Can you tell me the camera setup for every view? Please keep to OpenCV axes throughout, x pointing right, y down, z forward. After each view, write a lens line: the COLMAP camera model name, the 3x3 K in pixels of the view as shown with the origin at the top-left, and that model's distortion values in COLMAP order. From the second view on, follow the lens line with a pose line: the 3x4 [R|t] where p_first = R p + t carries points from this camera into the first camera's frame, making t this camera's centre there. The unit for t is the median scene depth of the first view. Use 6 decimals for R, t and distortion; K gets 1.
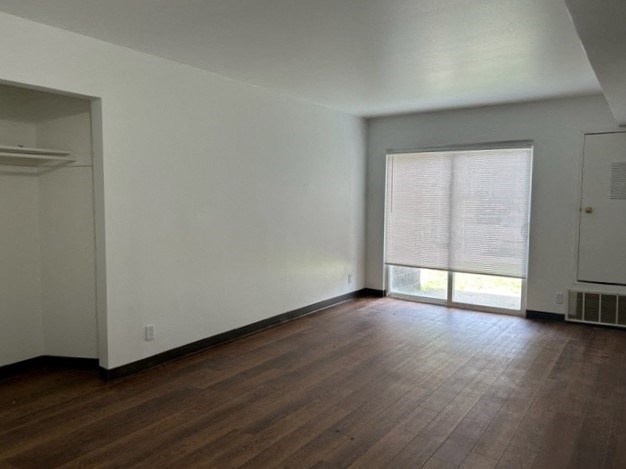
lens RADIAL K [[475.7, 0, 313.0], [0, 475.7, 234.5], [0, 0, 1]] dist [0.009472, 0.002321]
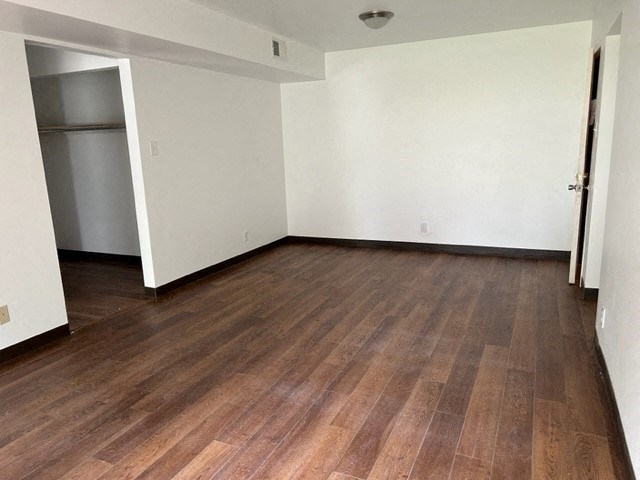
lens RADIAL K [[486.3, 0, 320.0], [0, 486.3, 240.0], [0, 0, 1]] dist [0.009472, 0.002321]
pose [[-0.981820, 0.065963, -0.177983, 0.270631], [0.014793, 0.961414, 0.274709, -0.156648], [0.189236, 0.267082, -0.944911, 1.972849]]
